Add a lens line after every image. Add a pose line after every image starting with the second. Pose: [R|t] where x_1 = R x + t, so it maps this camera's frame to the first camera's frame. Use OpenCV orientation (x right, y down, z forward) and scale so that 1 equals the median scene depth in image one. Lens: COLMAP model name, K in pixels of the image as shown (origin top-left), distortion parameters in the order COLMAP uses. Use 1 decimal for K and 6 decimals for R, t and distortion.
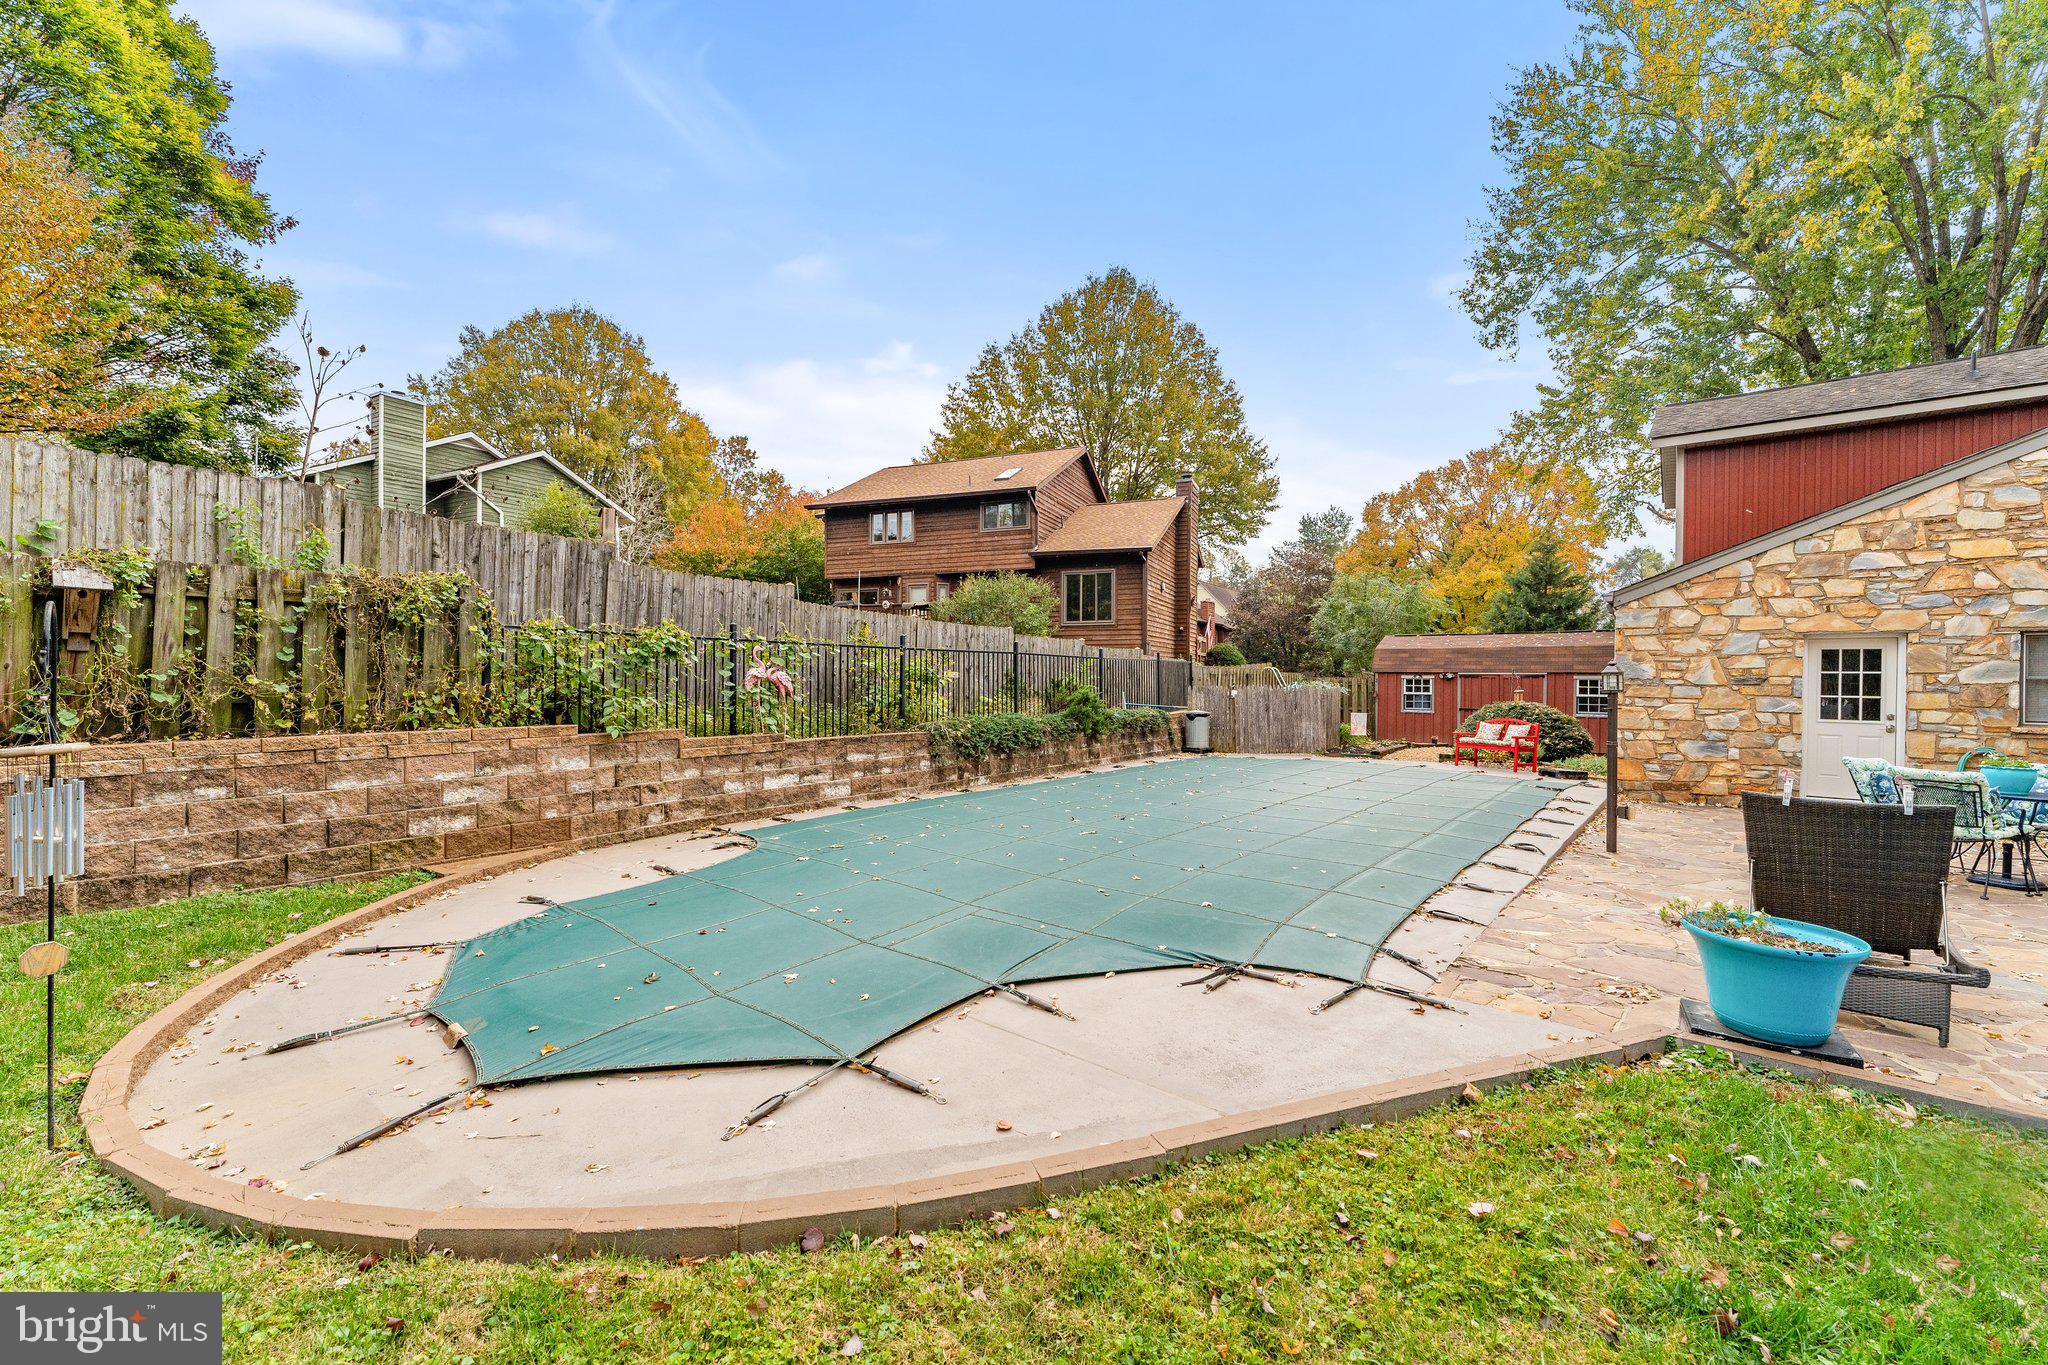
lens RADIAL K [[828.3, 0, 1032.9], [0, 828.3, 675.3], [0, 0, 1]] dist [0.001105, -0.000653]
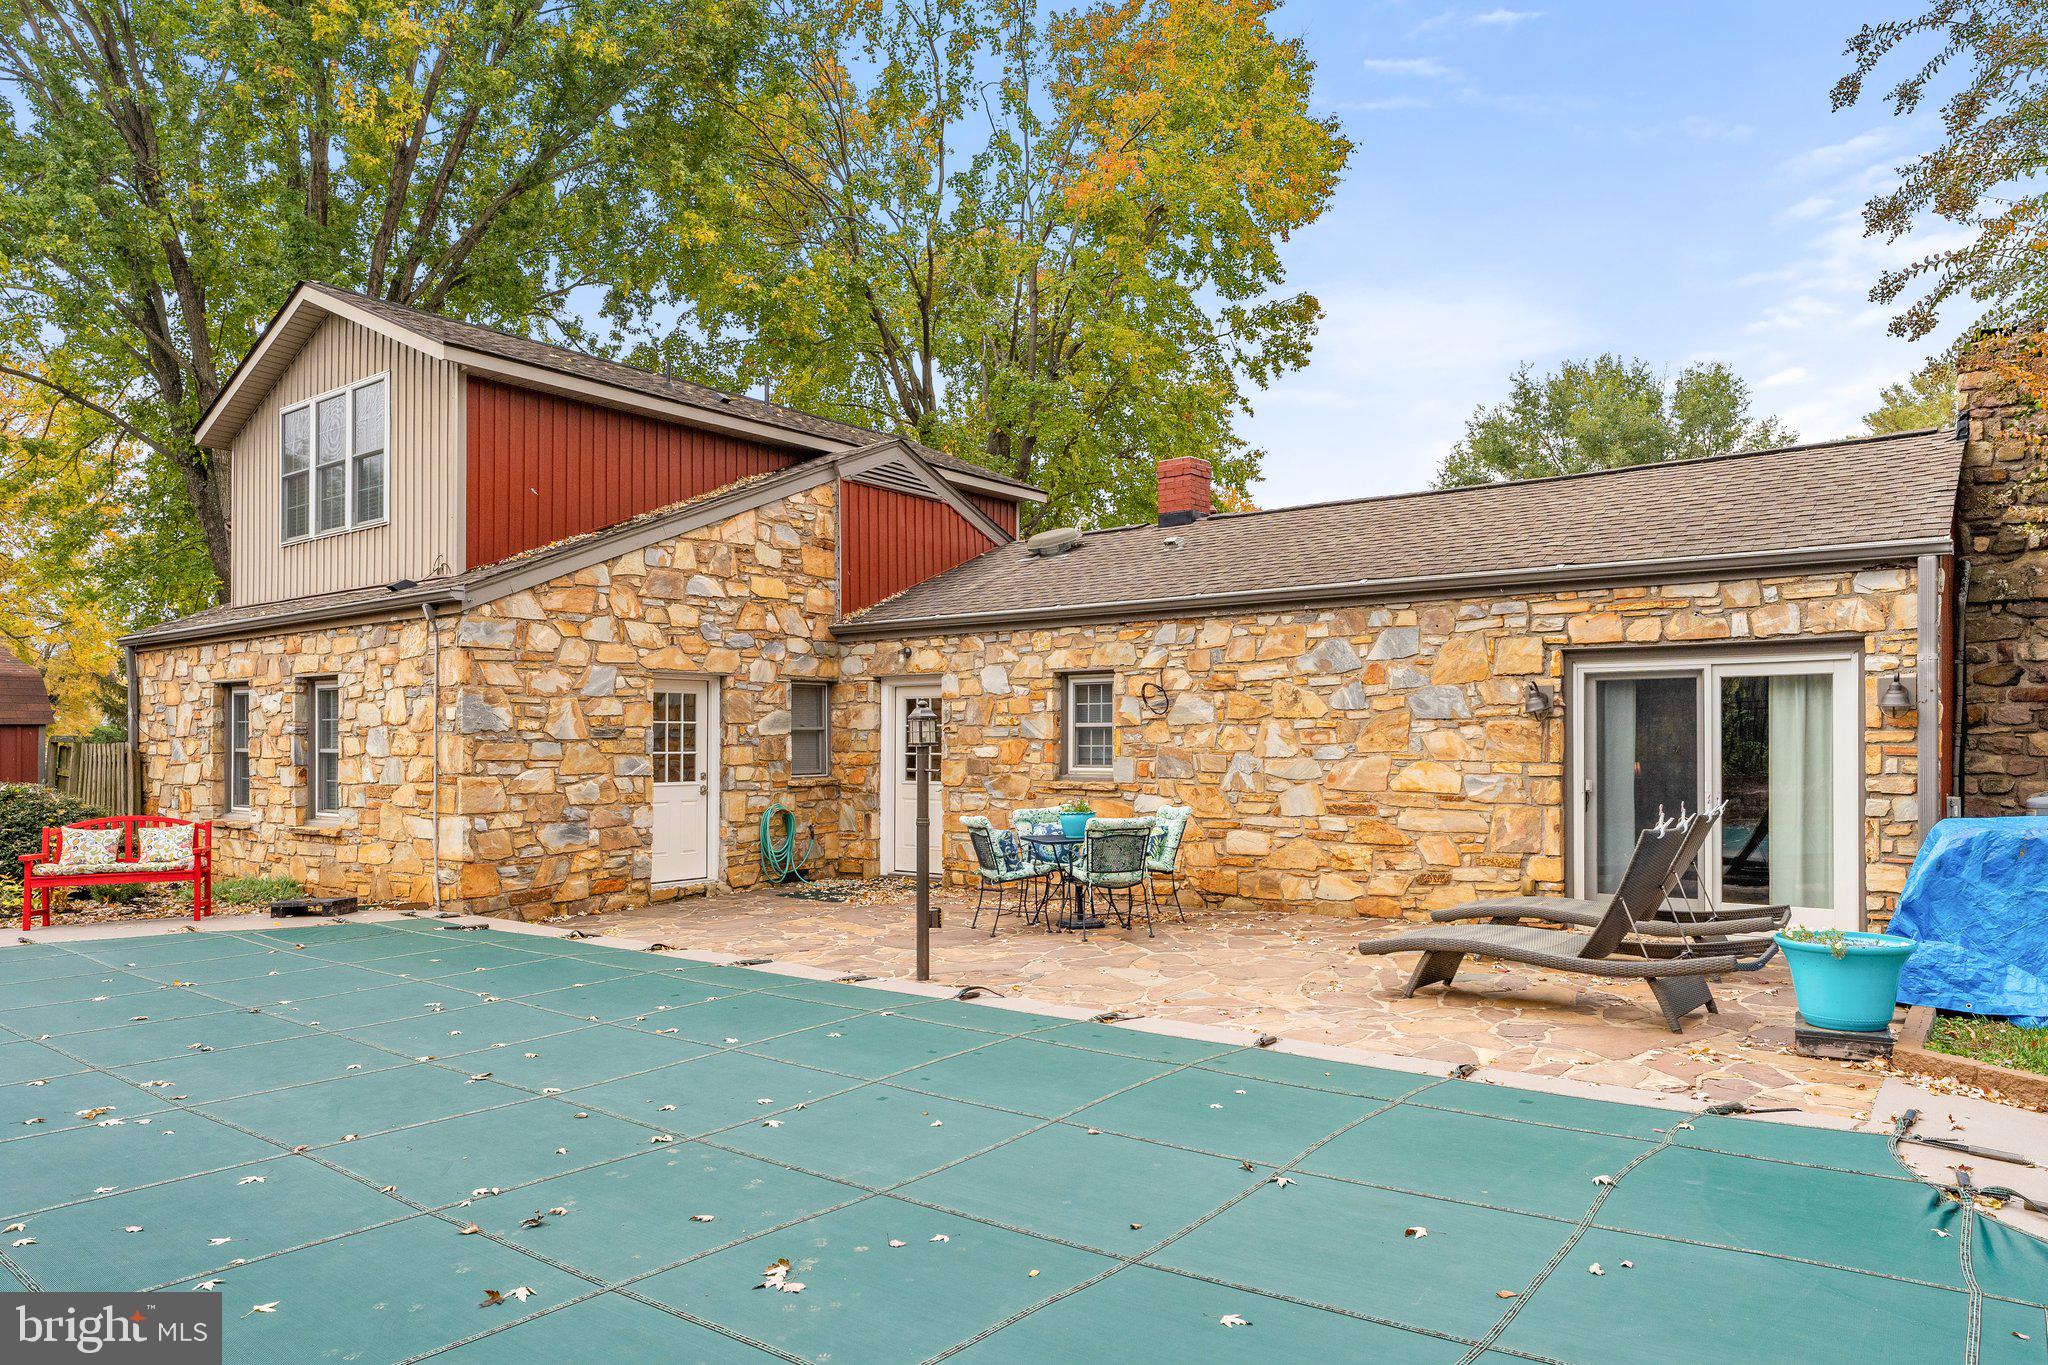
lens RADIAL K [[1217.9, 0, 1164.6], [0, 1217.9, 753.7], [0, 0, 1]] dist [-0.001814, 0.000745]
pose [[-0.041718, -0.019064, 0.998948, -0.201804], [0.004025, 0.999807, 0.019249, 0.005958], [-0.999121, 0.004824, -0.041633, 0.554623]]
